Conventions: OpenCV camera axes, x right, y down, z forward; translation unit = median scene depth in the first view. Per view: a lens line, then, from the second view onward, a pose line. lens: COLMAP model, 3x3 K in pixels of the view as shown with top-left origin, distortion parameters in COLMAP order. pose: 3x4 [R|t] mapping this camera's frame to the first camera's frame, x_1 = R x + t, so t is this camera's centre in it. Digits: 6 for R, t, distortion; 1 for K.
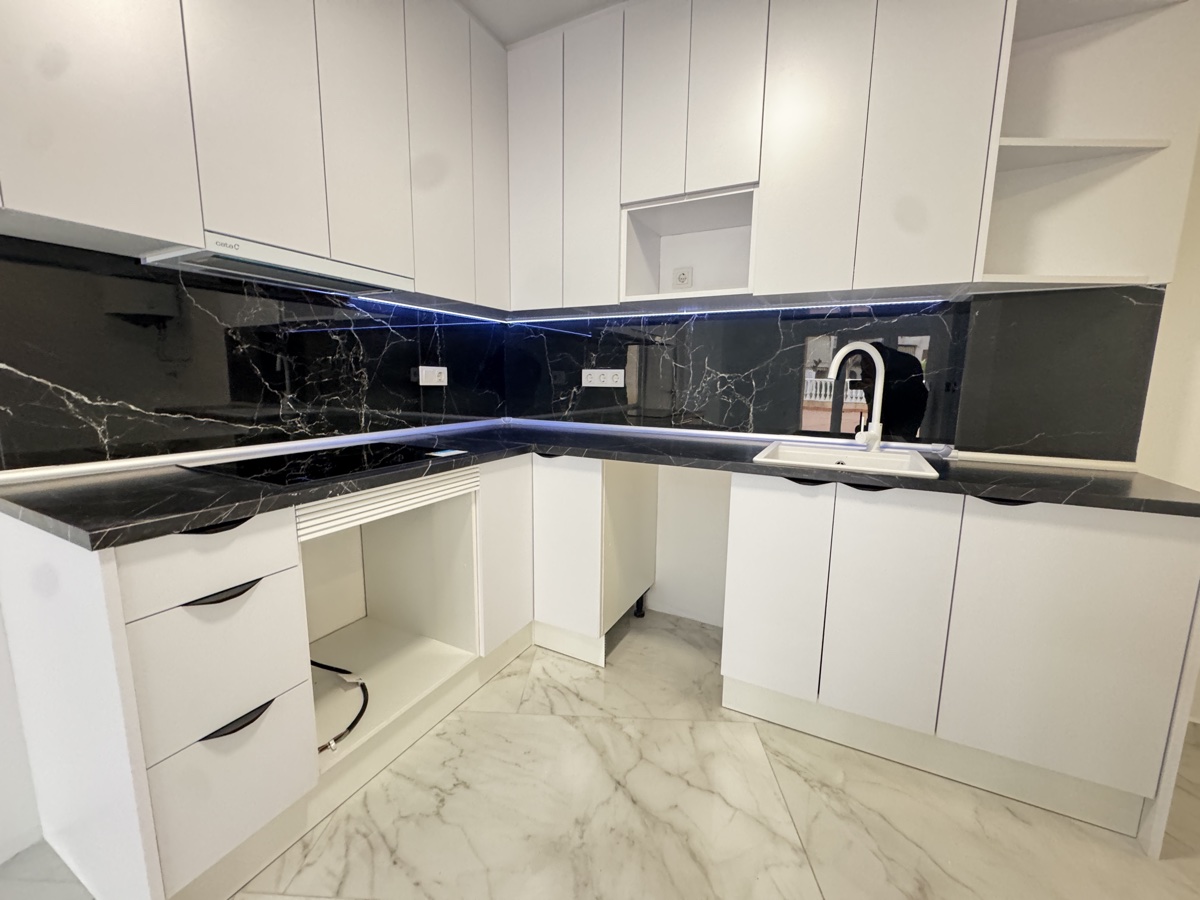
lens RADIAL K [[479.9, 0, 601.3], [0, 479.9, 450.2], [0, 0, 1]] dist [-0.003065, 0.000186]
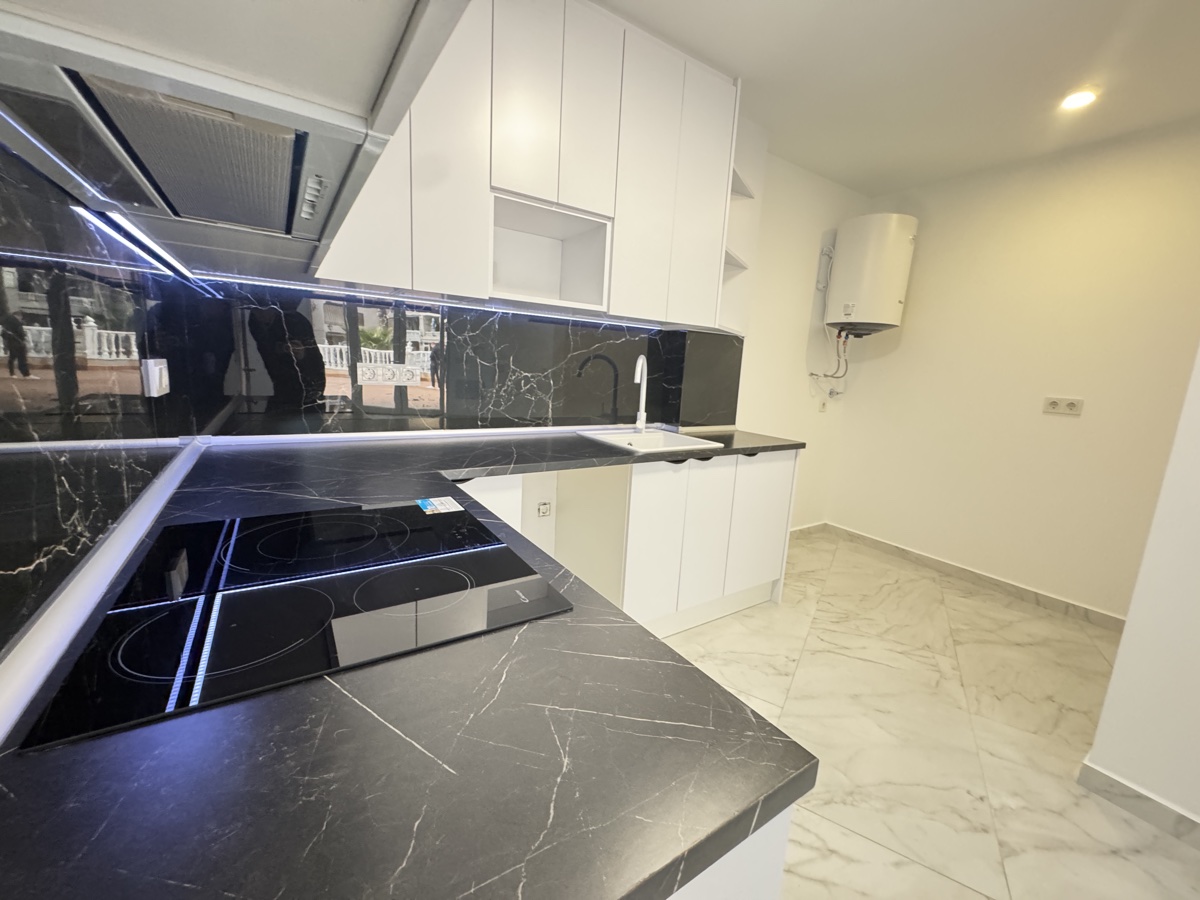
lens RADIAL K [[479.9, 0, 602.4], [0, 479.9, 449.2], [0, 0, 1]] dist [-0.003065, 0.000186]
pose [[0.483069, -0.140012, 0.864315, -0.600054], [0.082829, 0.990013, 0.114080, -0.100477], [-0.871656, 0.016482, 0.489841, 0.344509]]
